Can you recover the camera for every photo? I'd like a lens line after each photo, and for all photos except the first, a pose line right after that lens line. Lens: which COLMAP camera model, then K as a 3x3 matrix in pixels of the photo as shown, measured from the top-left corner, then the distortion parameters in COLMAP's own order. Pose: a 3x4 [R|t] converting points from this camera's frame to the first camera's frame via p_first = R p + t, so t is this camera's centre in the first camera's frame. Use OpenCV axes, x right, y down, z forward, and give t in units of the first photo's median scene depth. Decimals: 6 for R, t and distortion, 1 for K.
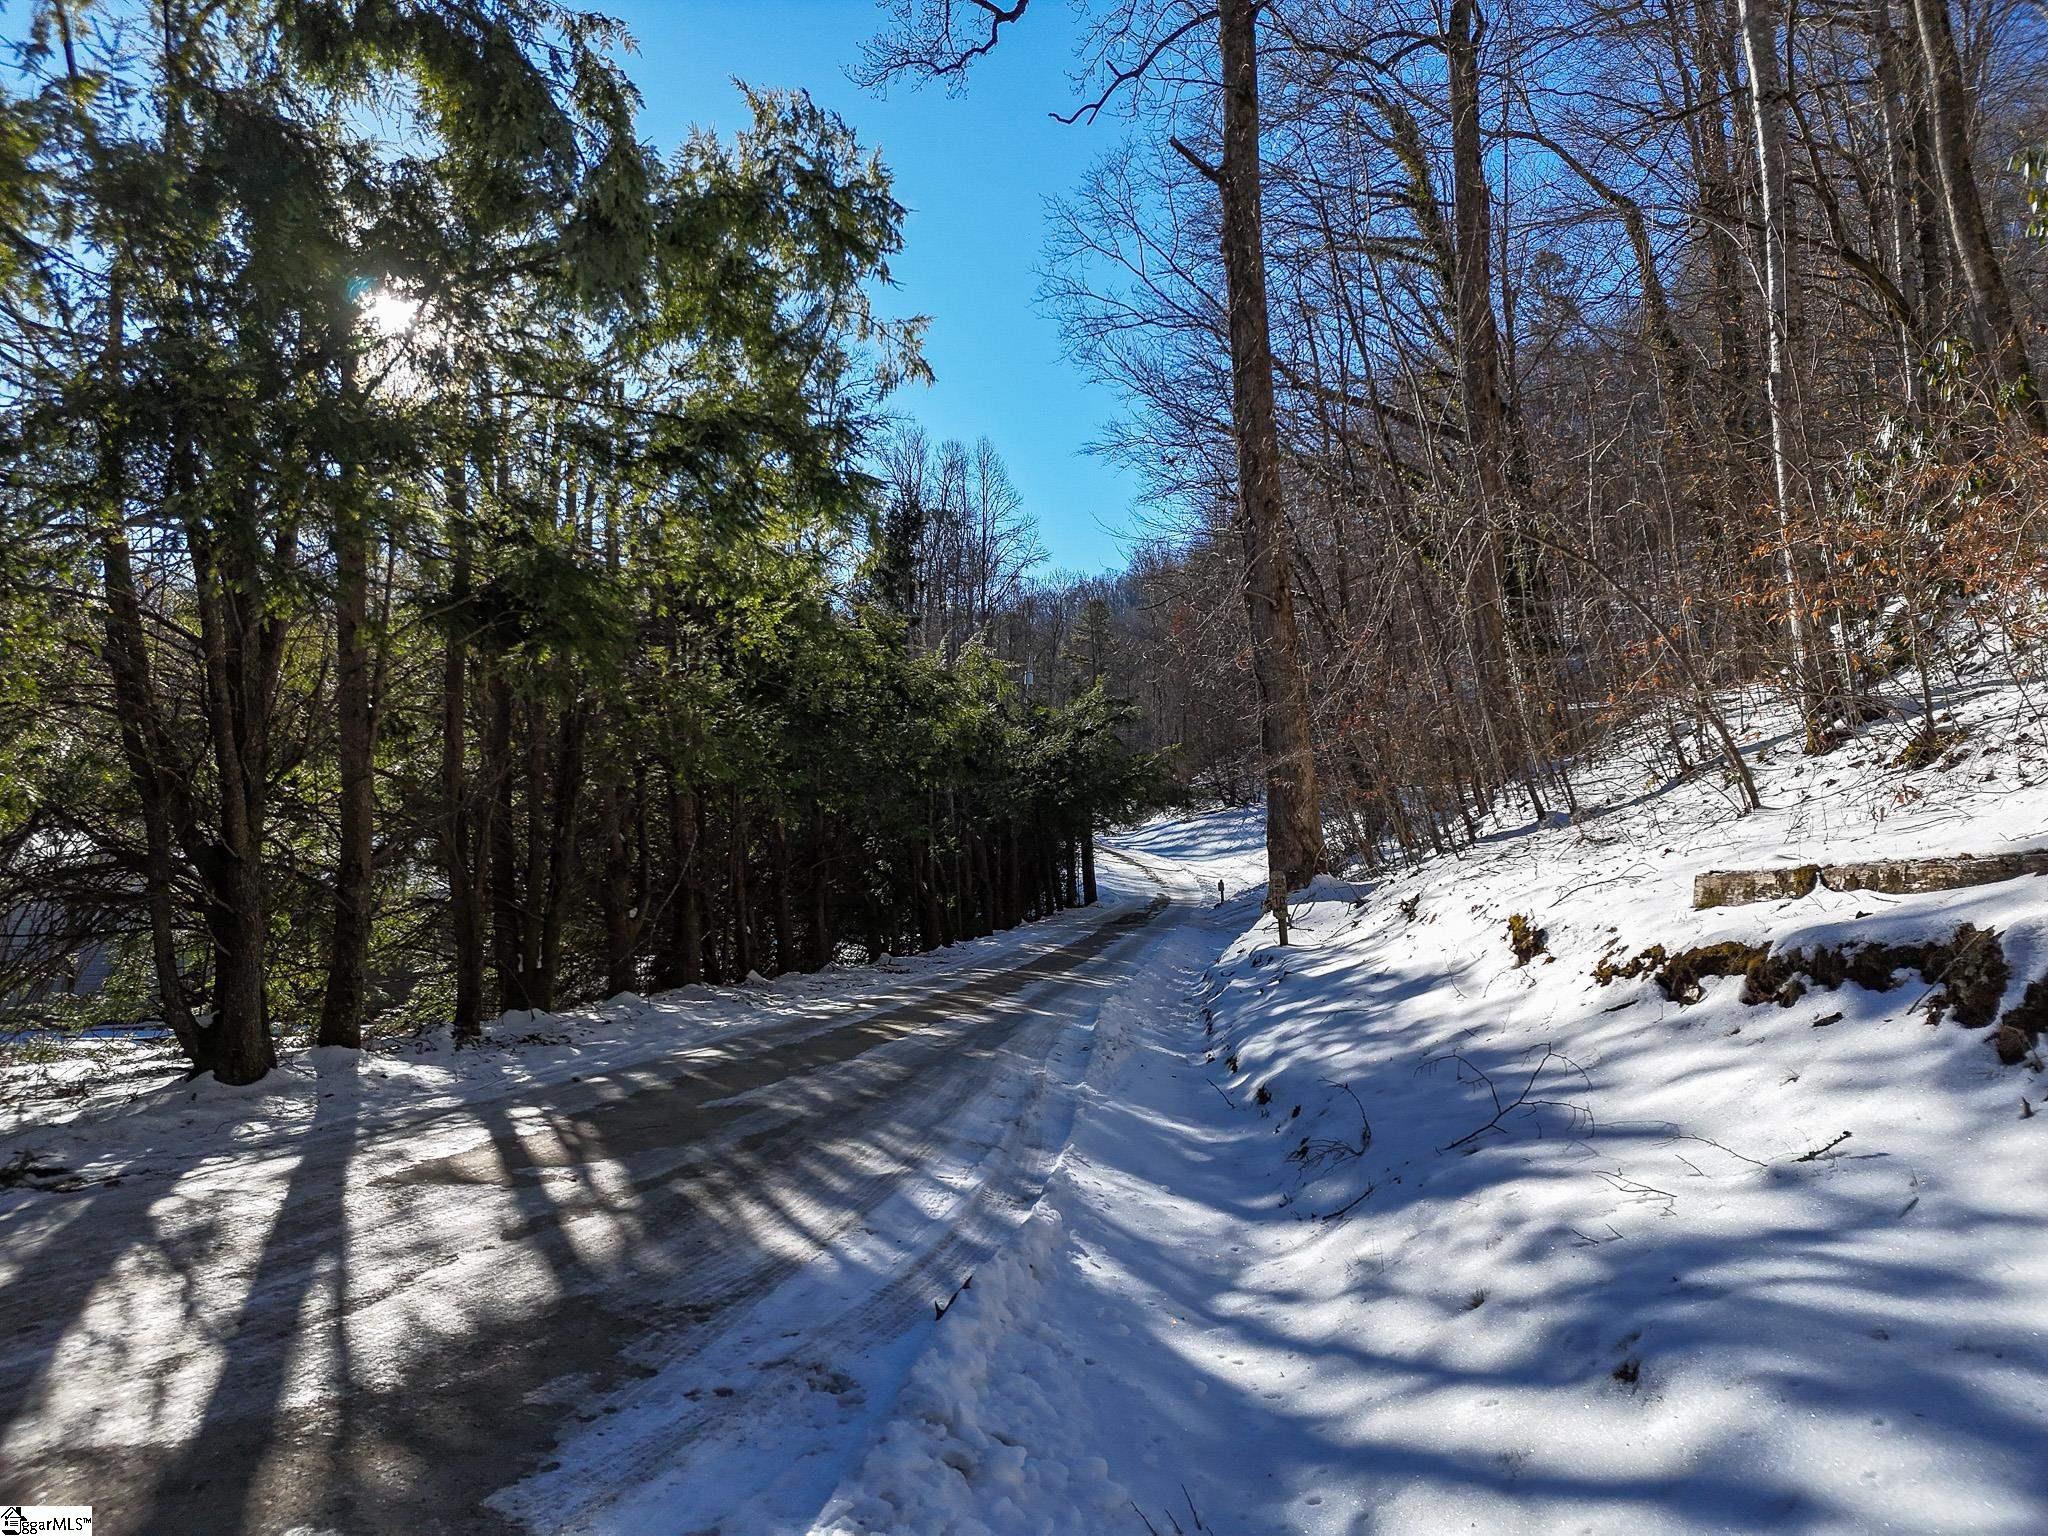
lens RADIAL K [[1383.2, 0, 1024.0], [0, 1383.2, 768.0], [0, 0, 1]] dist [0.074521, -0.093754]
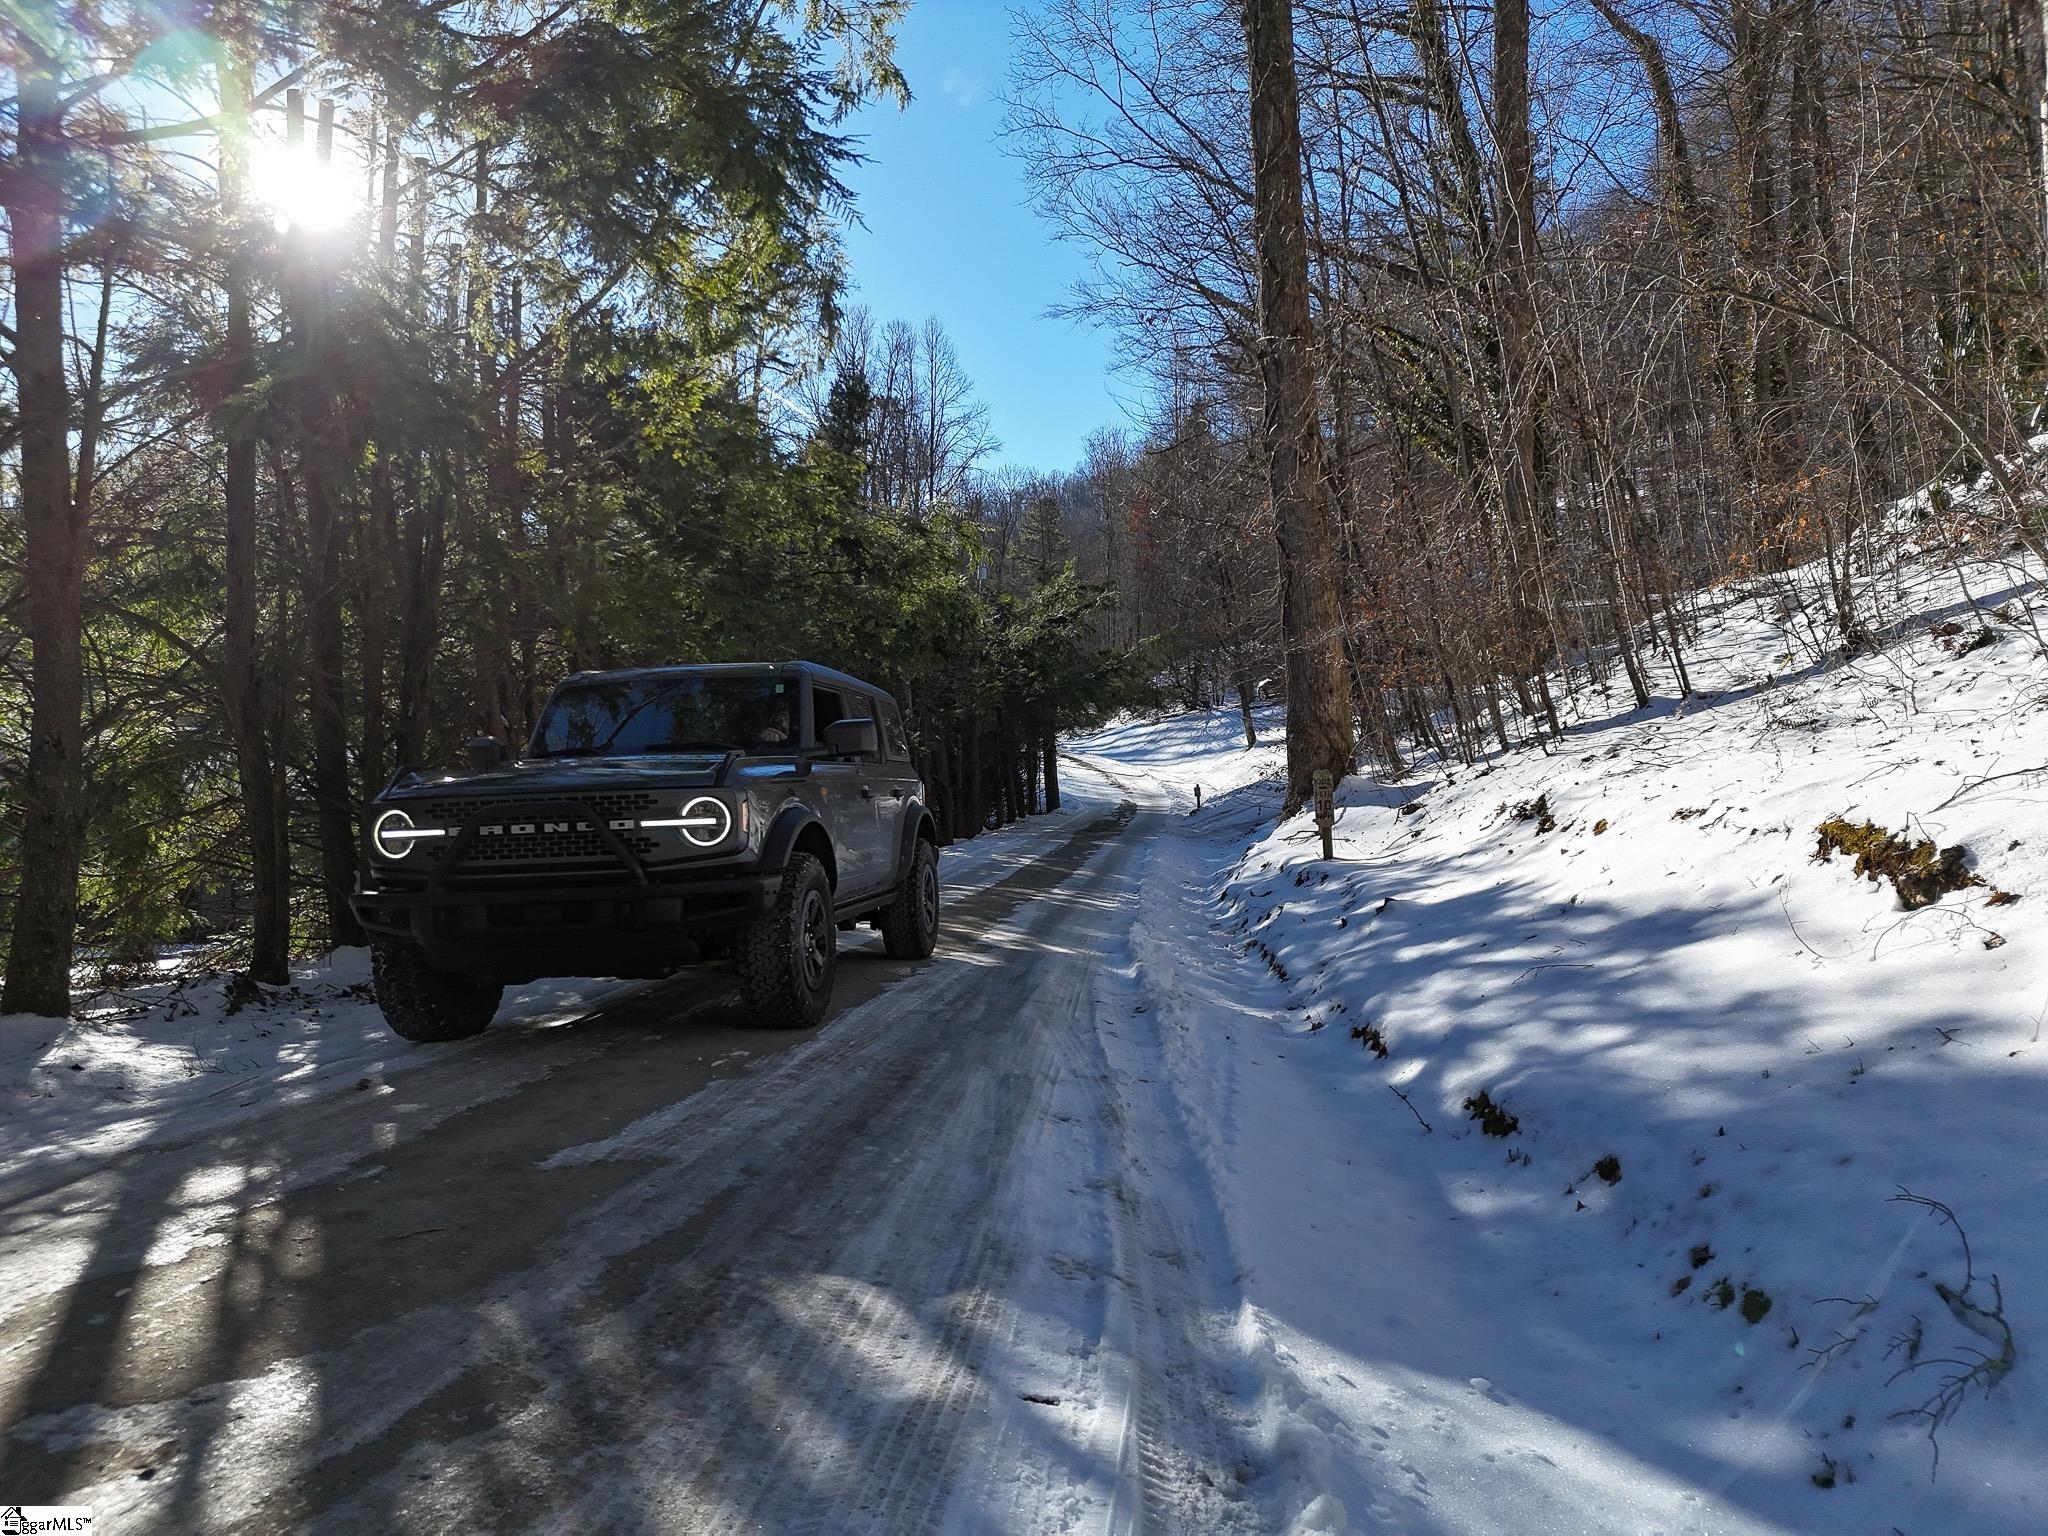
lens RADIAL K [[1383.2, 0, 1024.0], [0, 1383.2, 768.0], [0, 0, 1]] dist [0.074521, -0.093754]
pose [[0.999110, 0.003389, 0.042035, -0.021669], [-0.006176, 0.997777, 0.066358, 0.015866], [-0.041717, -0.066558, 0.996910, 0.146932]]
